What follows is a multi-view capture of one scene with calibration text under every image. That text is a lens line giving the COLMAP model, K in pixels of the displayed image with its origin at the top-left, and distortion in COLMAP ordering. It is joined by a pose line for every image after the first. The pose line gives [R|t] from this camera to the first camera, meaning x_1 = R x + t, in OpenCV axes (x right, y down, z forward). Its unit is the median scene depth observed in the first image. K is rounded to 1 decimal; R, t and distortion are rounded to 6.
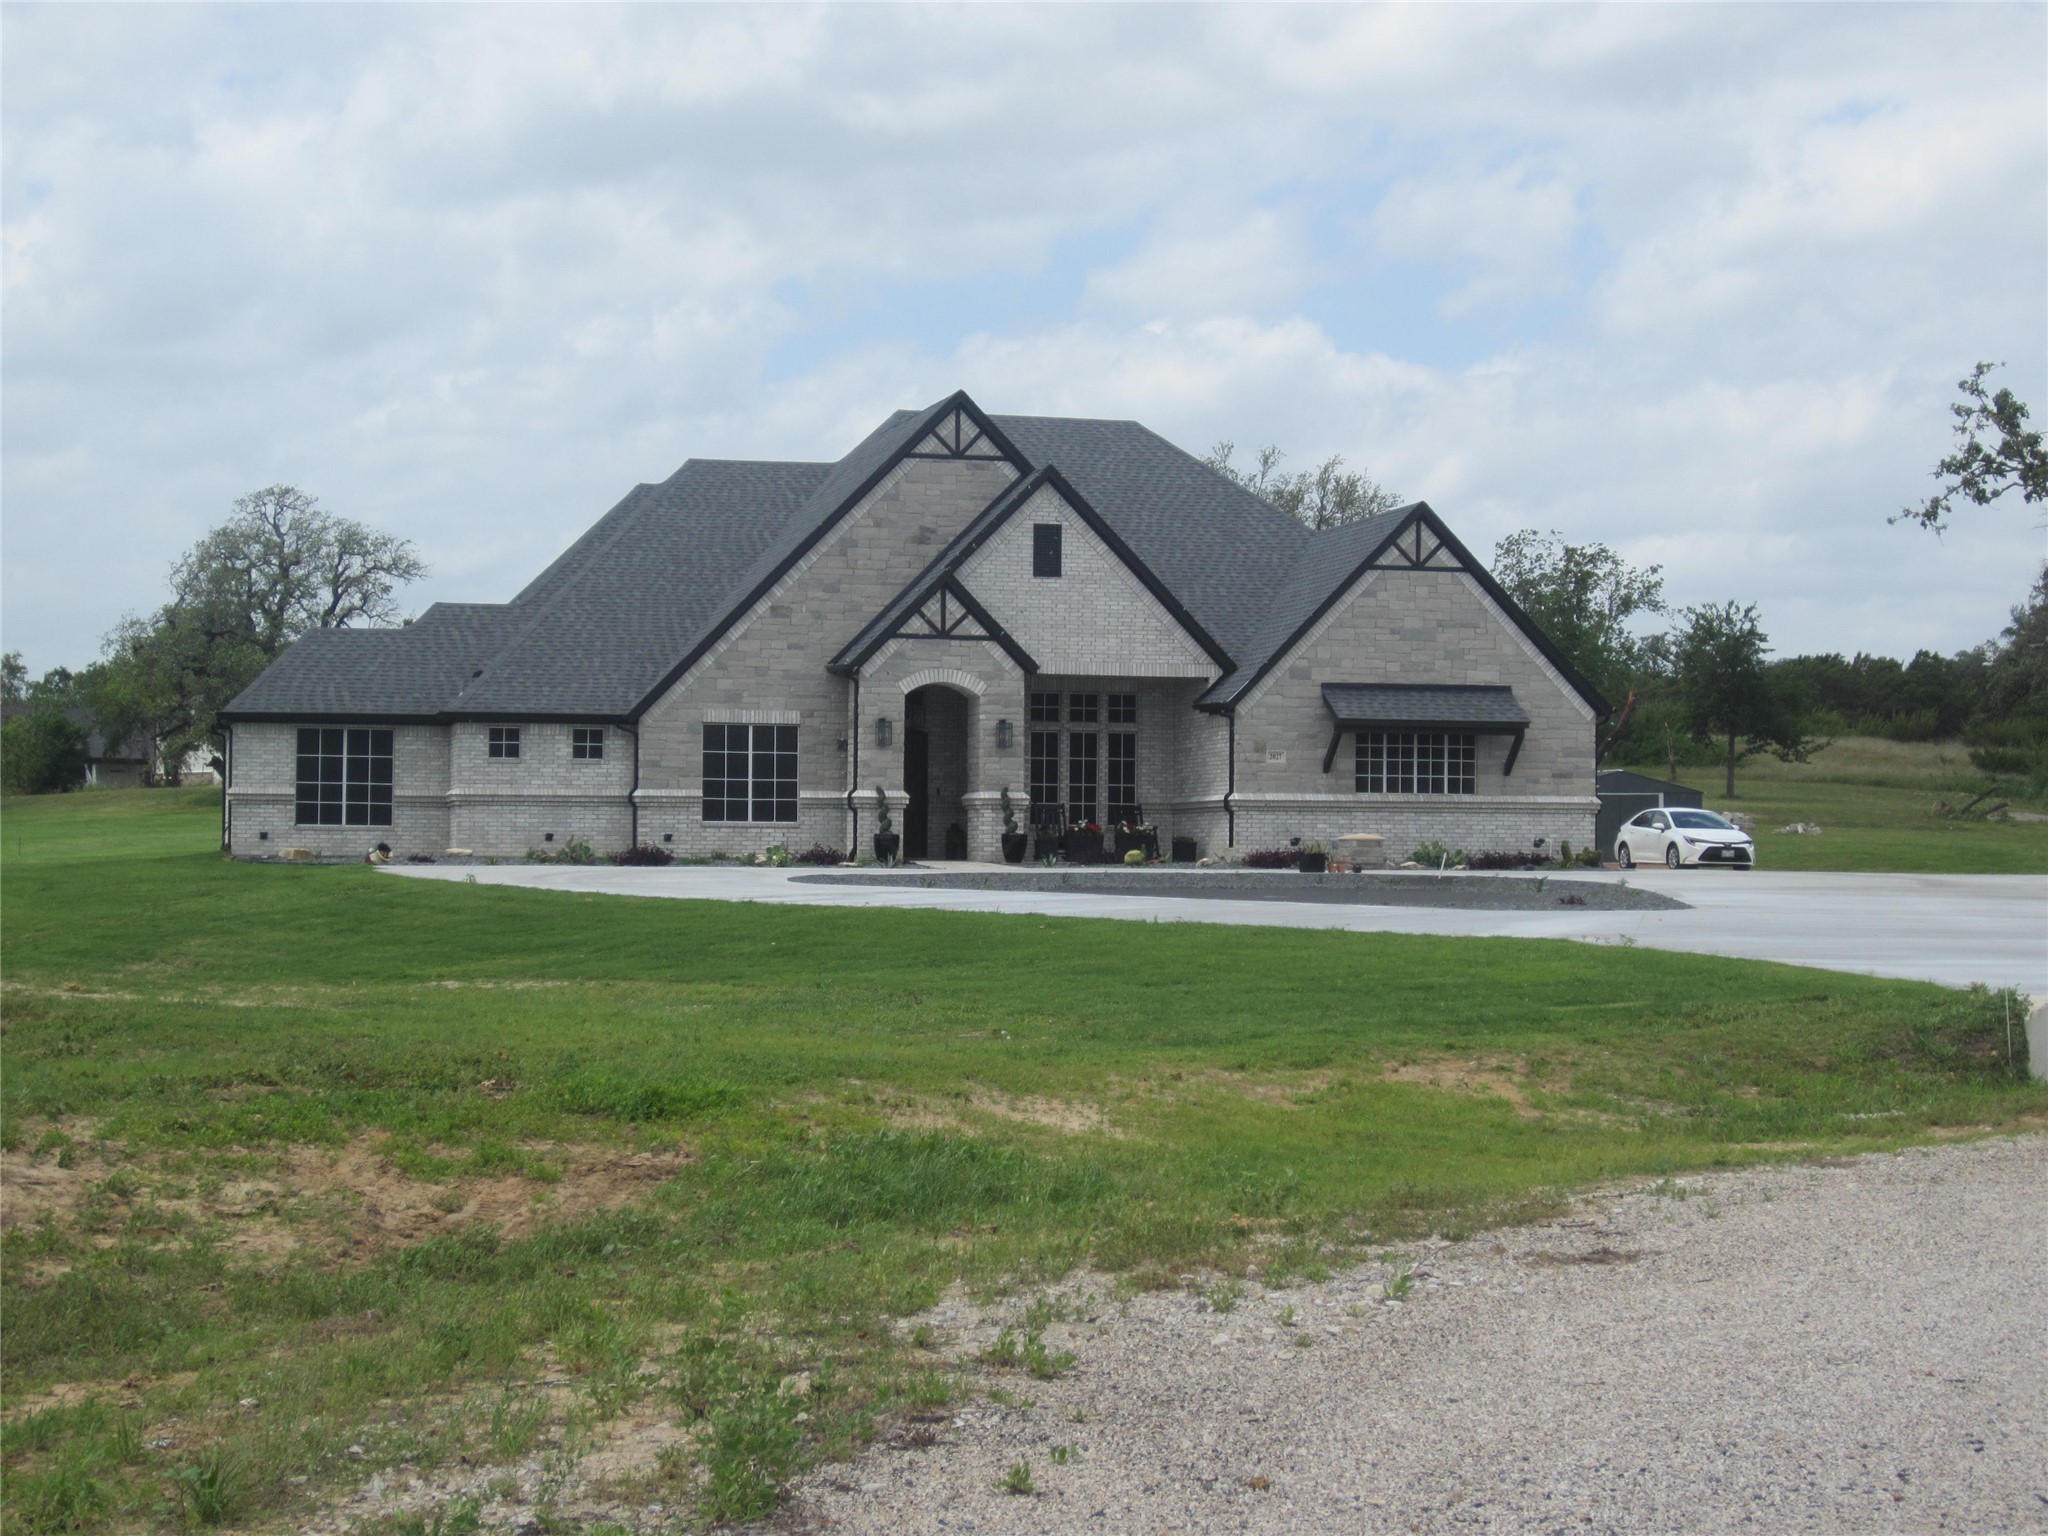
lens RADIAL K [[3551.7, 0, 1025.3], [0, 3551.7, 768.9], [0, 0, 1]] dist [-0.054994, 0.000000]
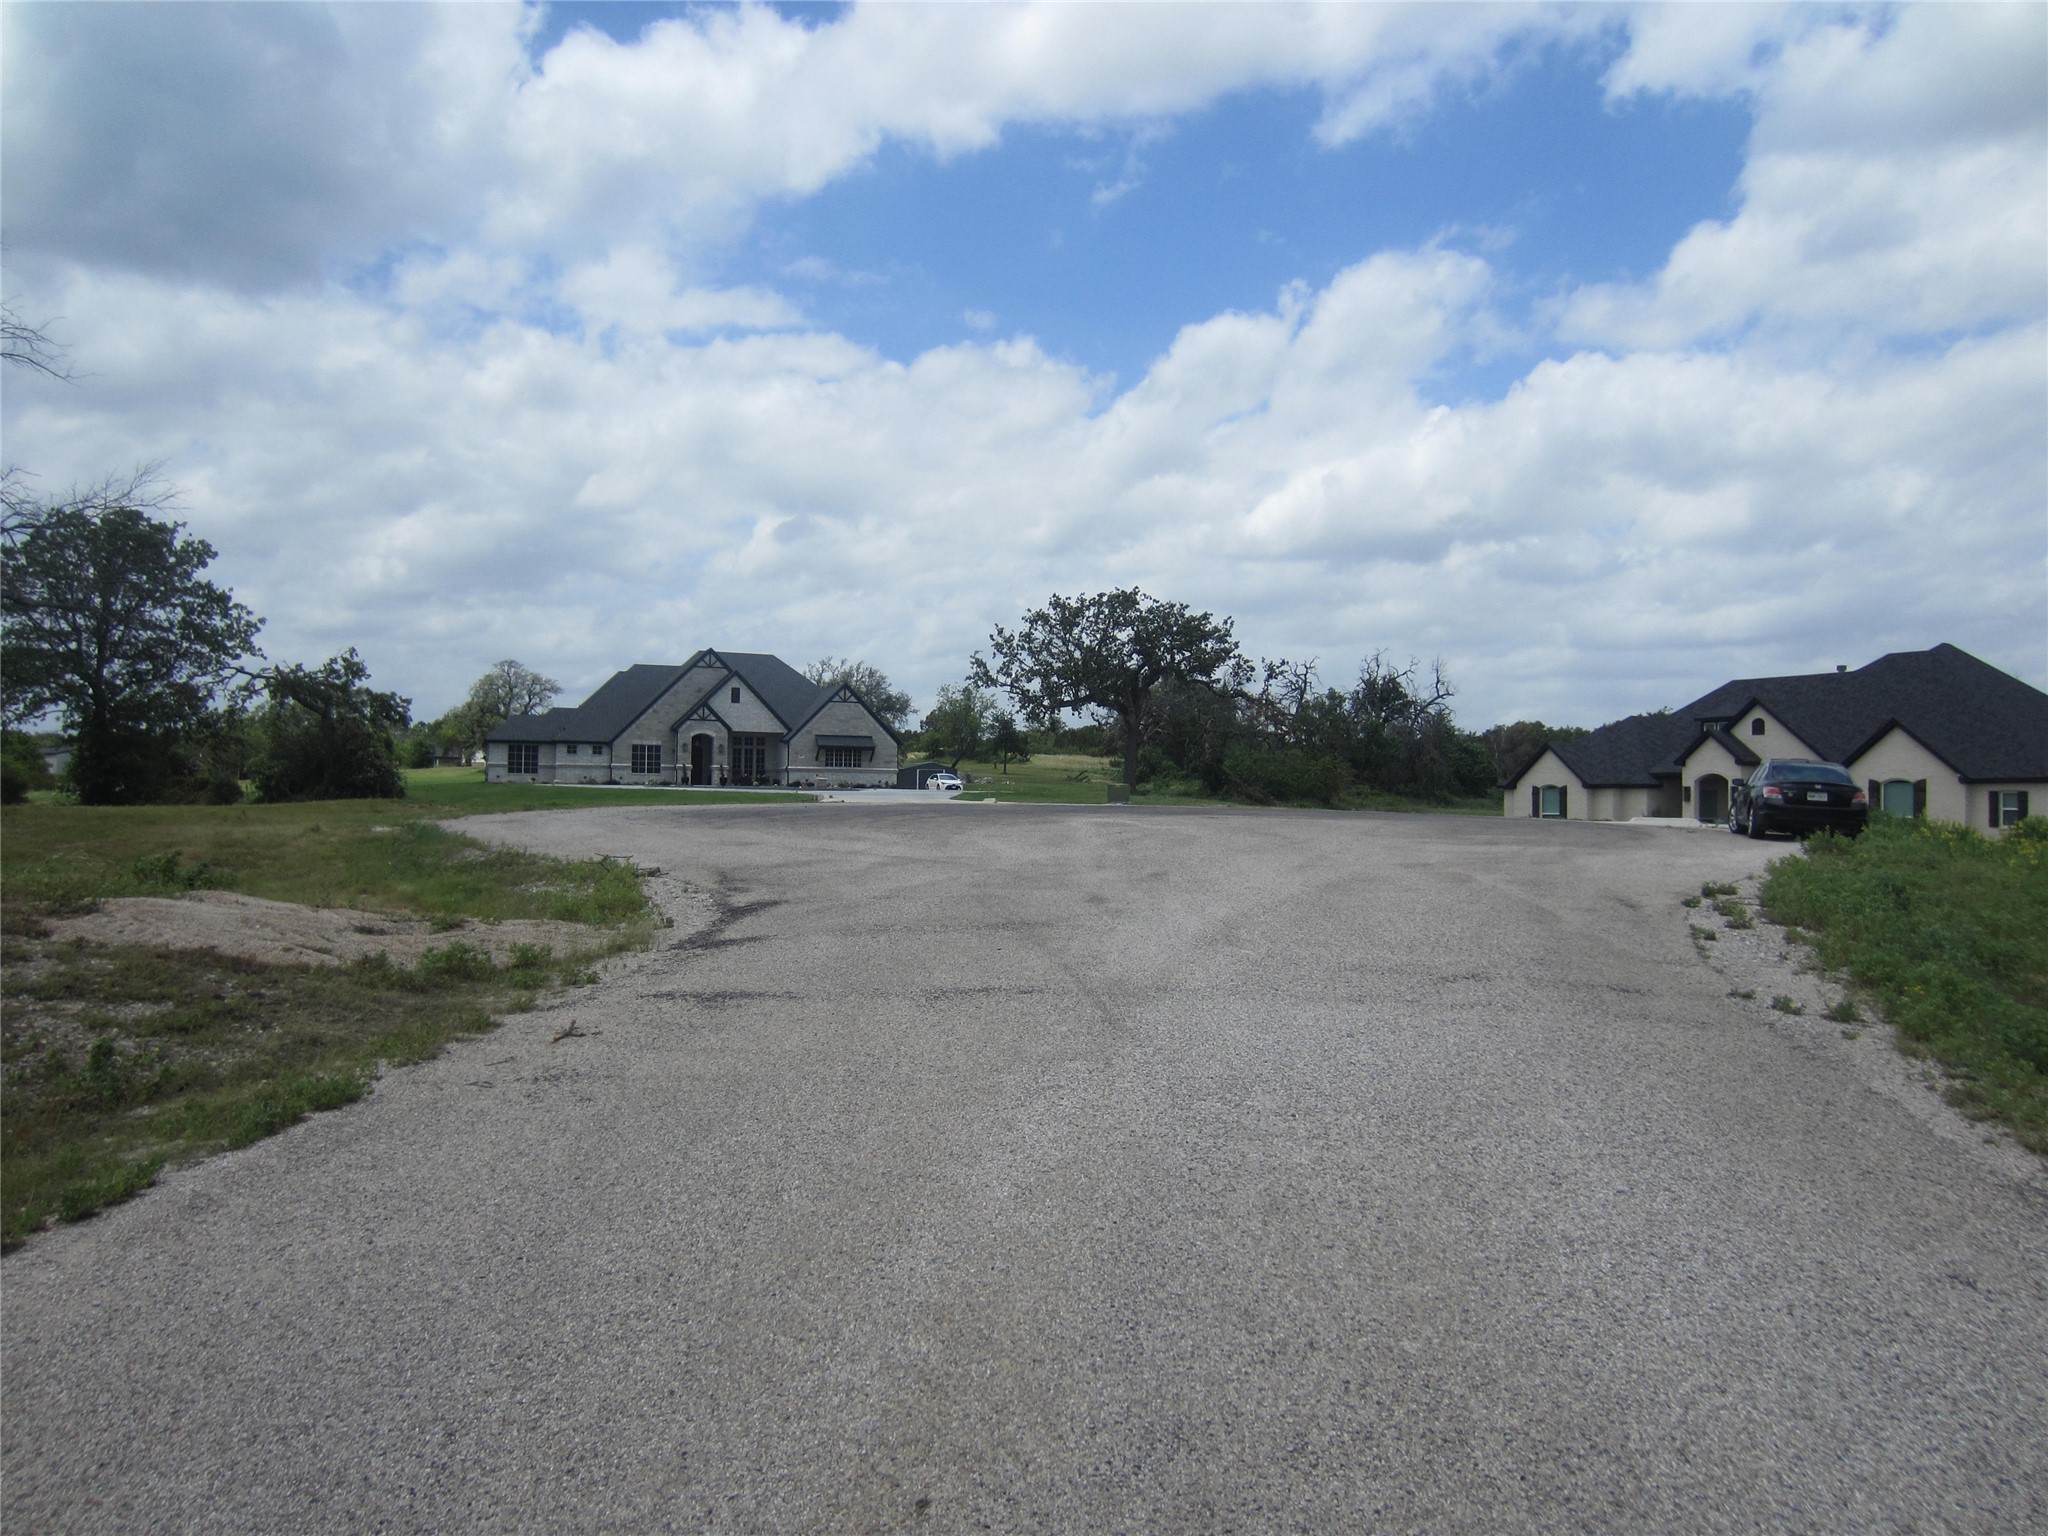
lens RADIAL K [[1439.9, 0, 1019.2], [0, 1439.9, 764.6], [0, 0, 1]] dist [-0.026632, 0.010253]
pose [[0.991452, 0.009045, 0.130156, 0.097351], [-0.008732, 0.999957, -0.002973, 0.007282], [-0.130177, 0.001811, 0.991489, -0.411086]]
